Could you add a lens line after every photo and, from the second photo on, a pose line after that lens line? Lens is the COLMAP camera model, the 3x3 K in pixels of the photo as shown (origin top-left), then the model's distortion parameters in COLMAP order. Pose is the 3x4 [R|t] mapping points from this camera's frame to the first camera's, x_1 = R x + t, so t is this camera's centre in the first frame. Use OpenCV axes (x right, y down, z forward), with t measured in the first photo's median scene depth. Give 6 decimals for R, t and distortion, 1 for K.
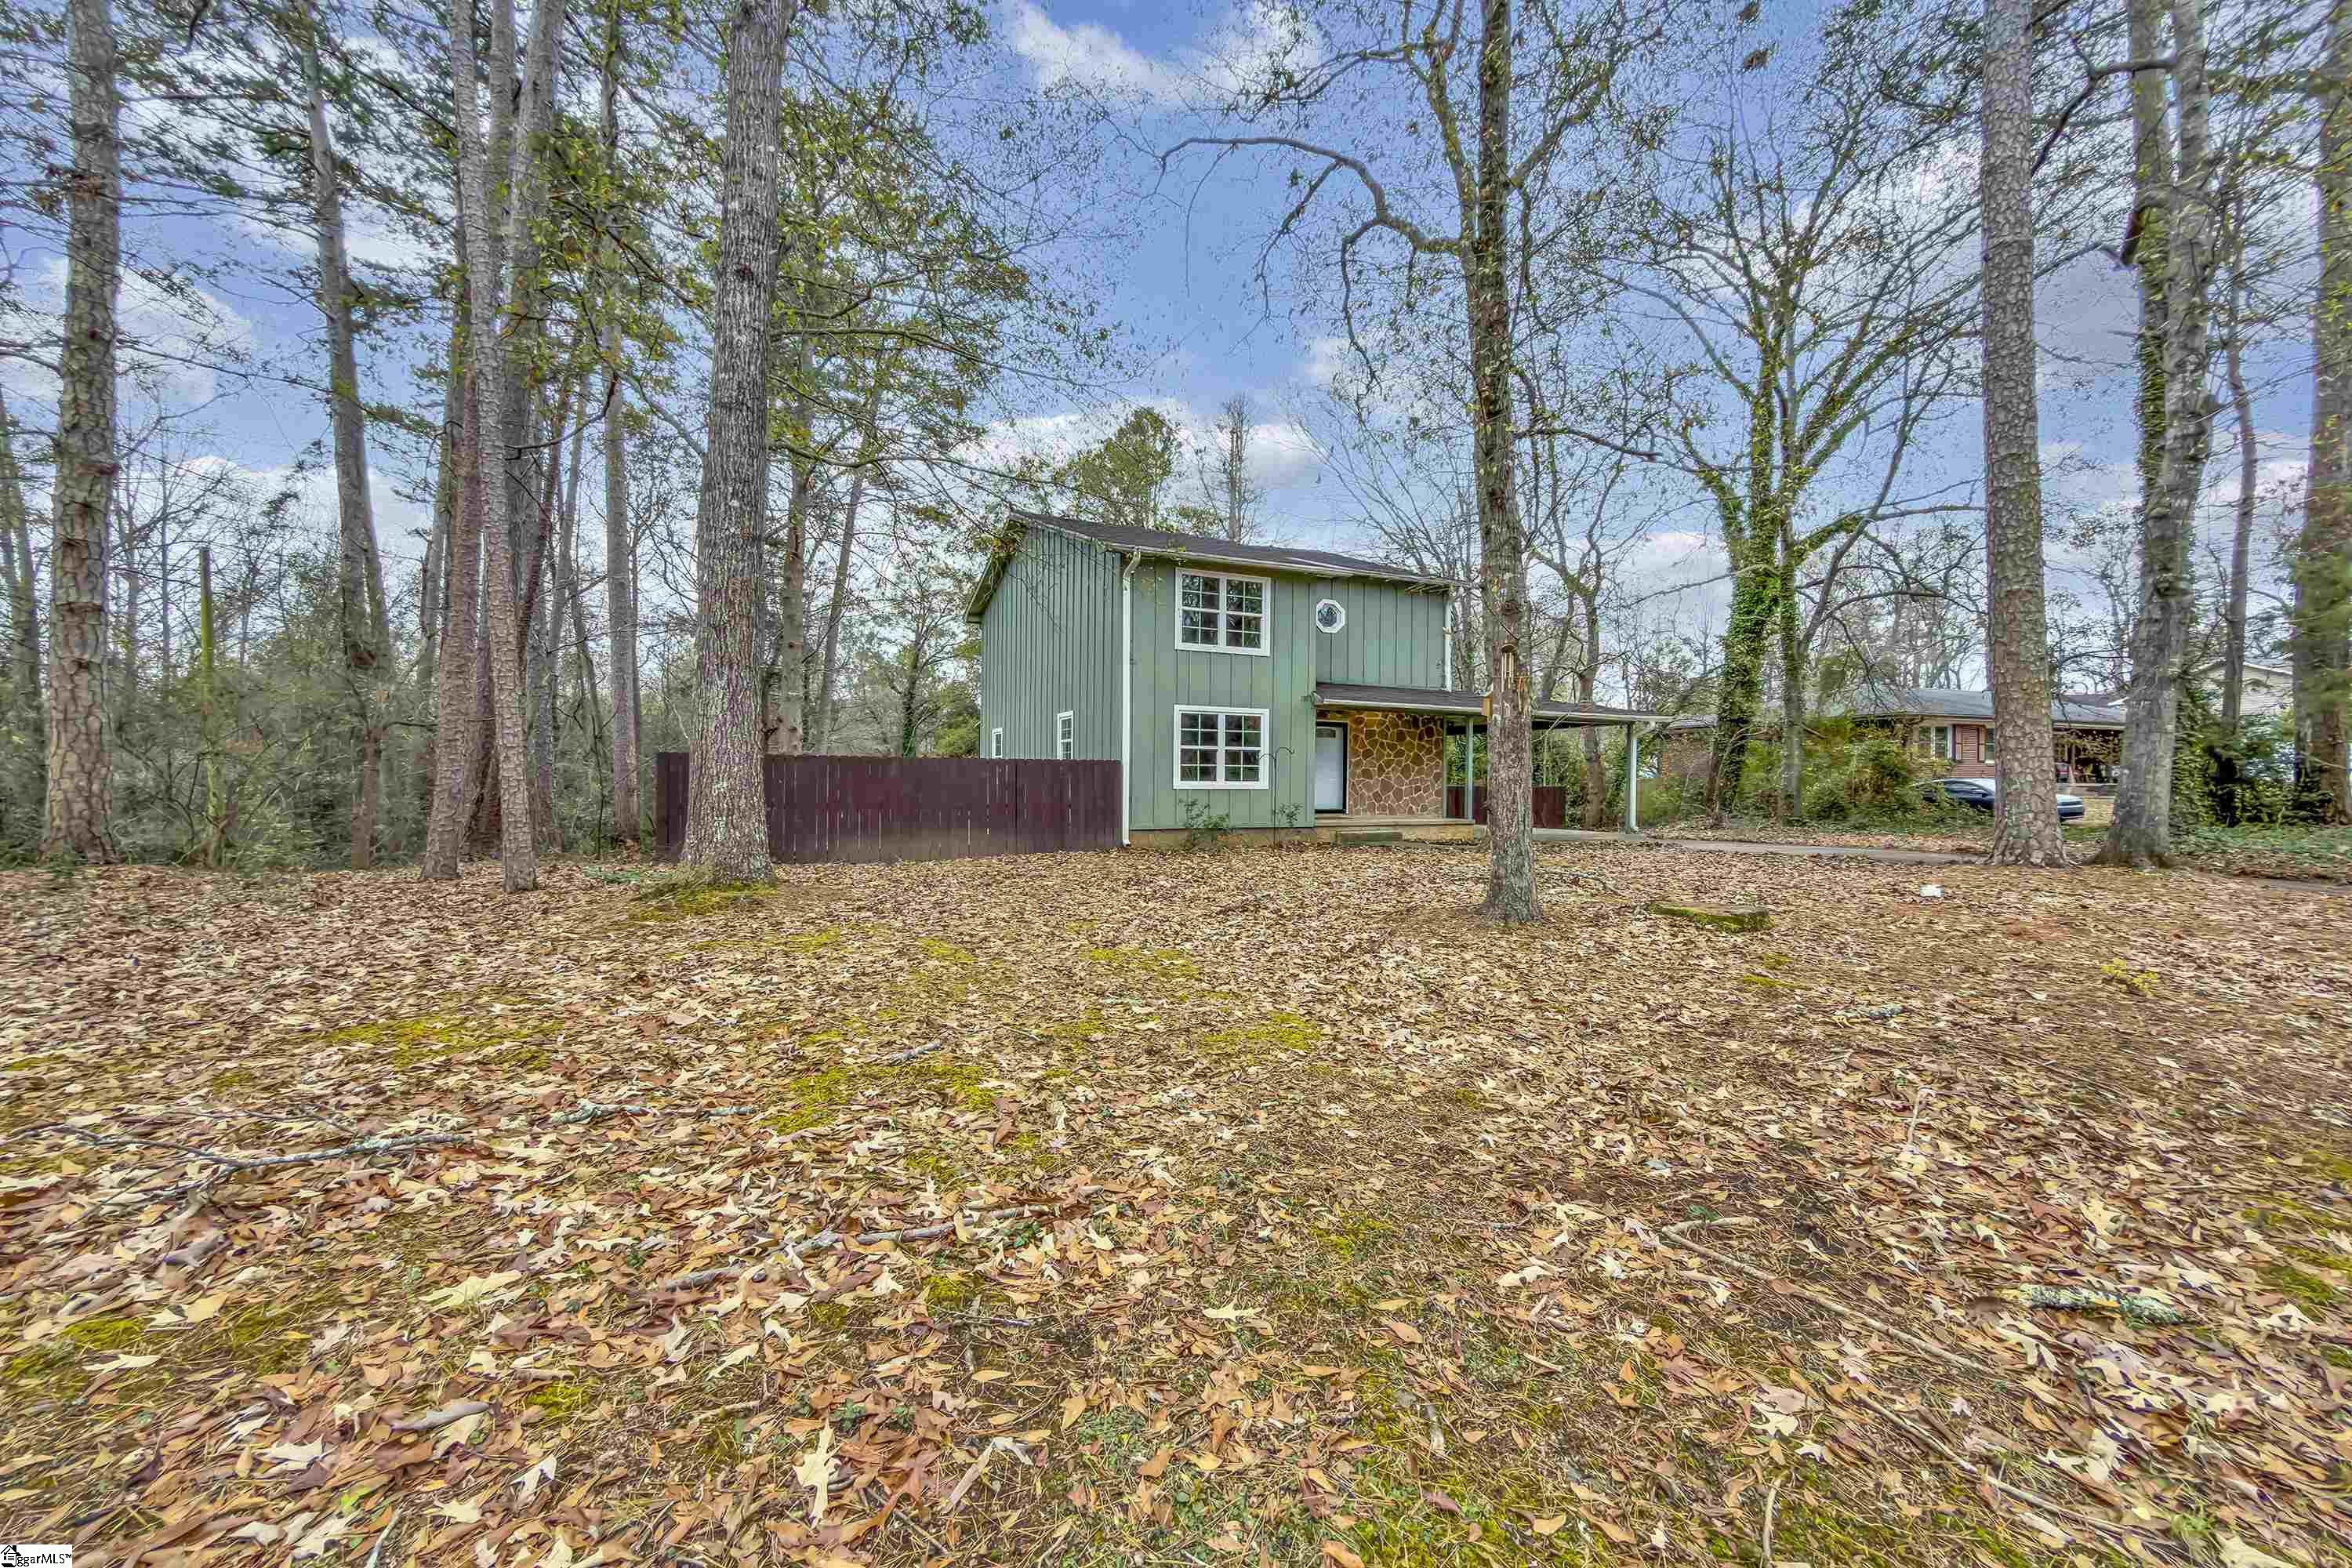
lens RADIAL K [[943.0, 0, 1179.9], [0, 943.0, 787.2], [0, 0, 1]] dist [-0.001357, -0.000392]
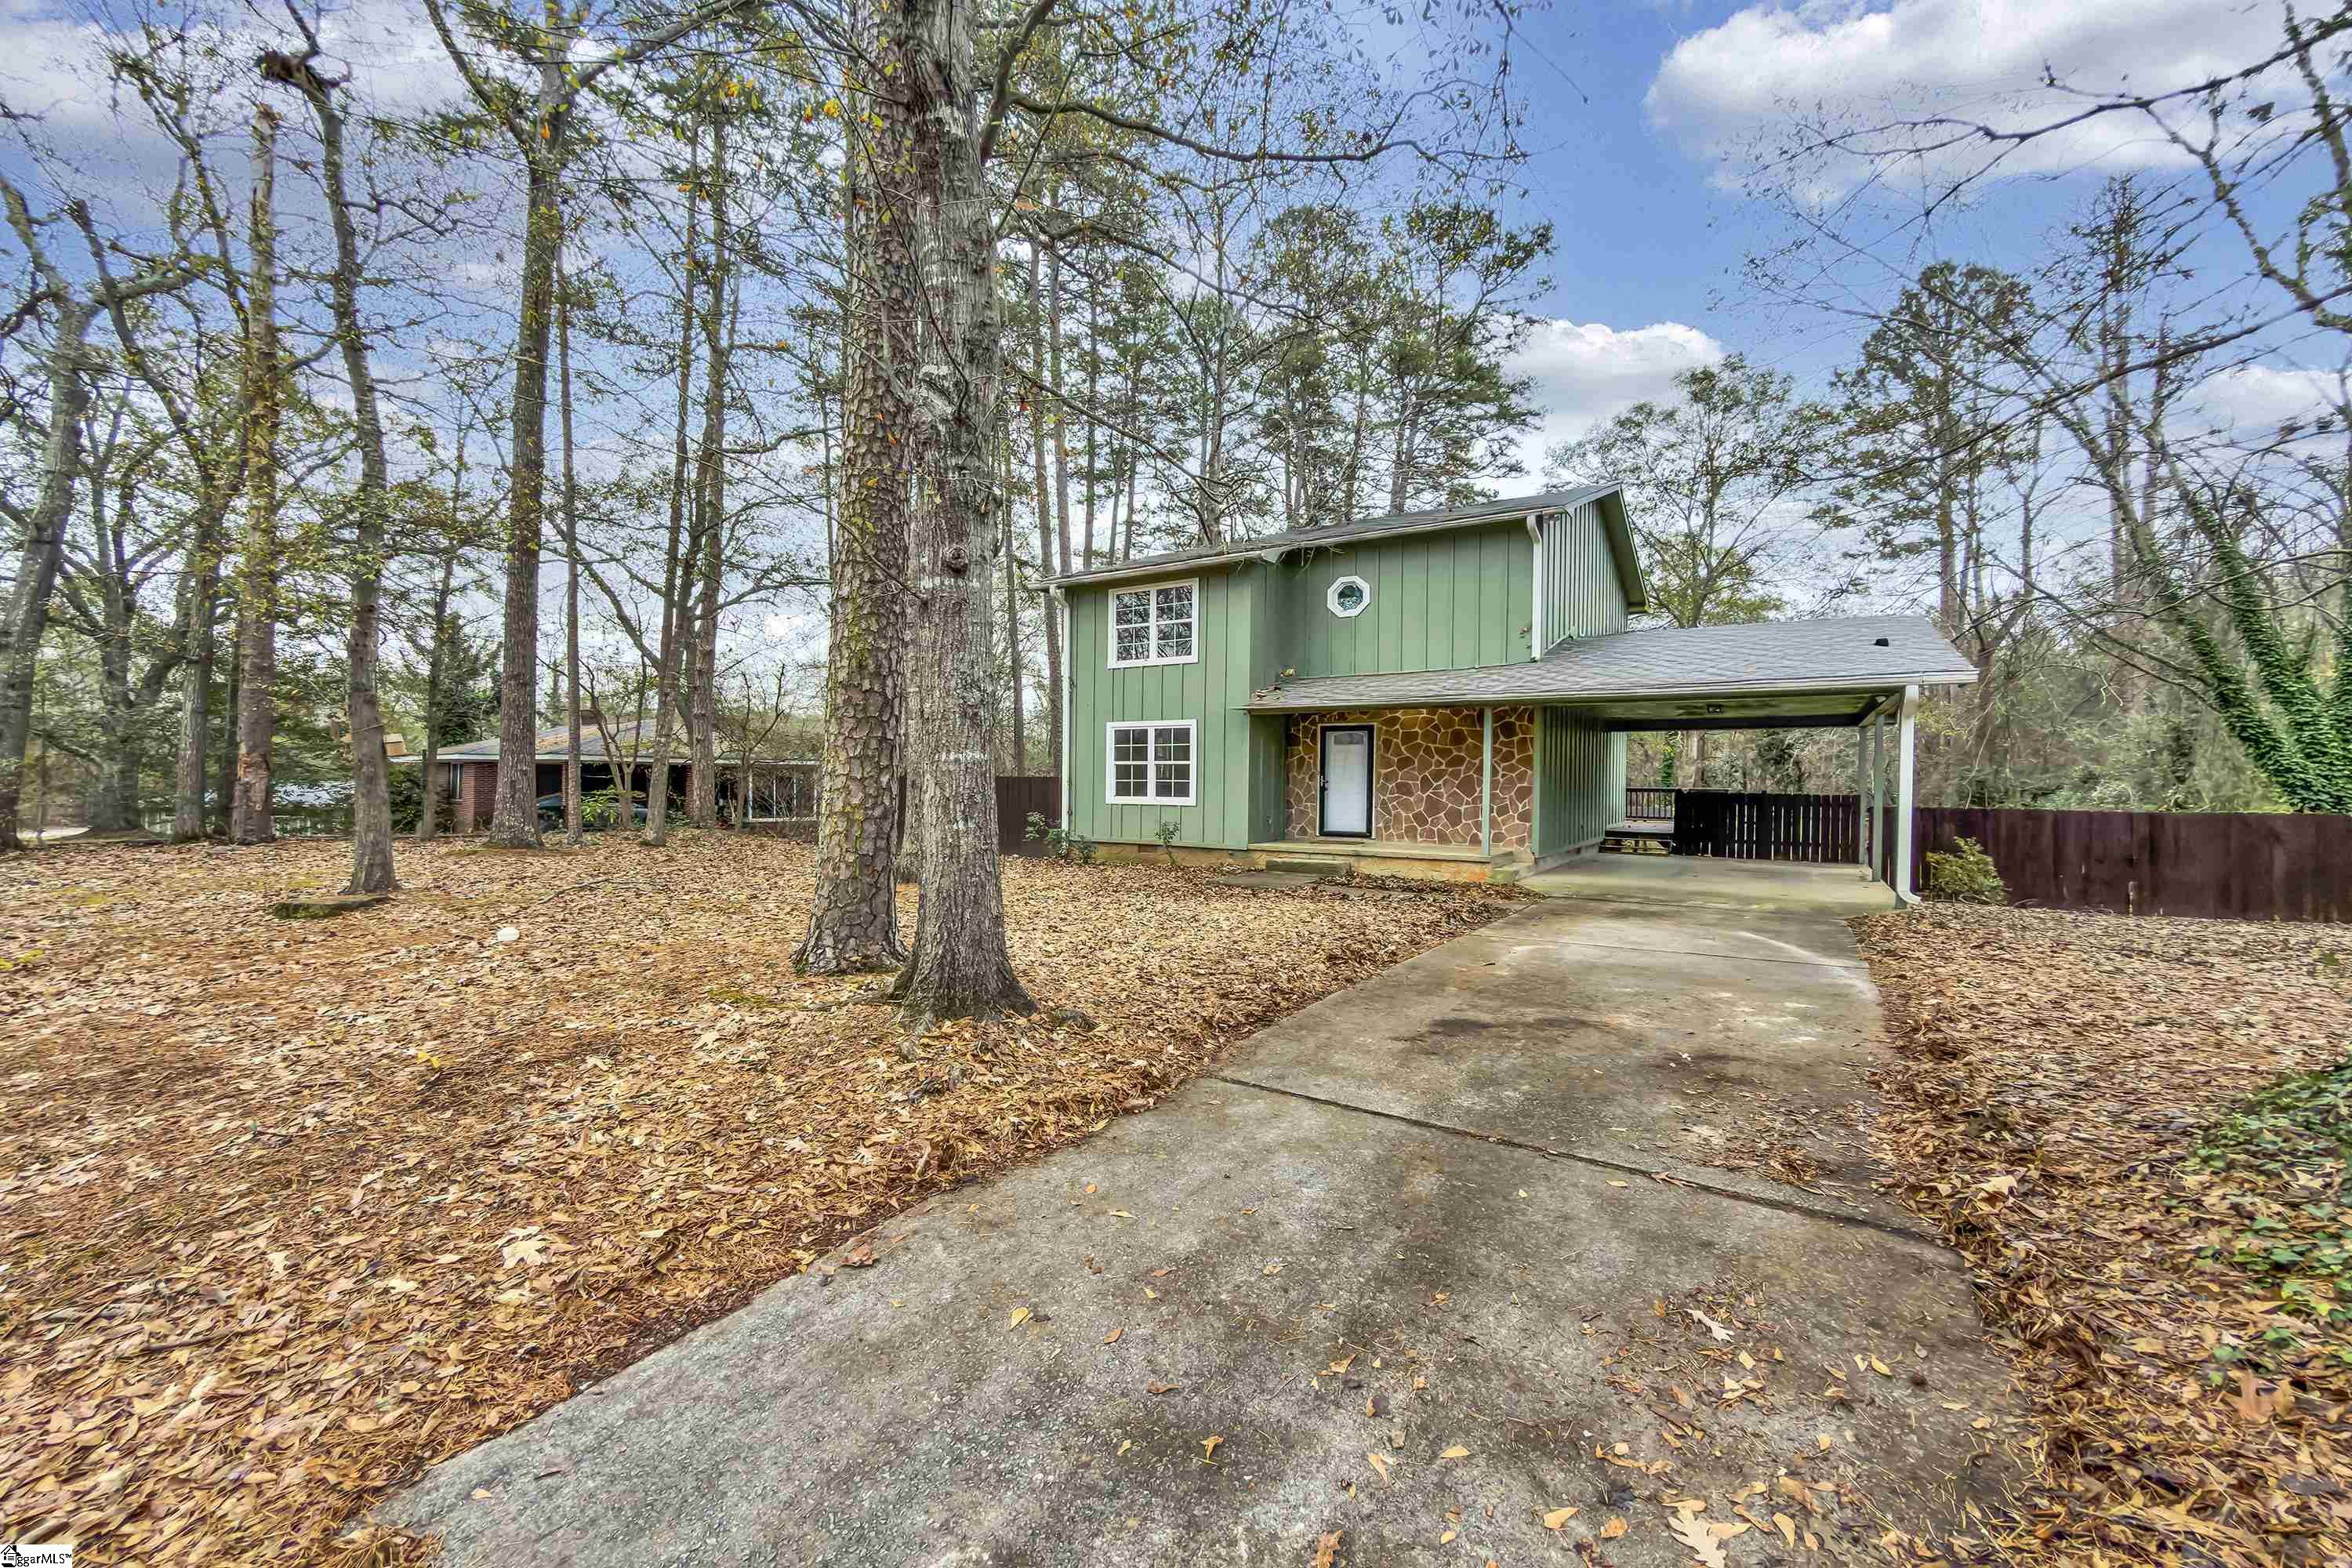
lens RADIAL K [[943.0, 0, 1179.9], [0, 943.0, 787.2], [0, 0, 1]] dist [-0.001357, -0.000392]
pose [[0.514204, -0.000946, -0.857668, 0.899624], [-0.011661, 0.999899, -0.008094, -0.008605], [0.857589, 0.014164, 0.514141, 0.522918]]
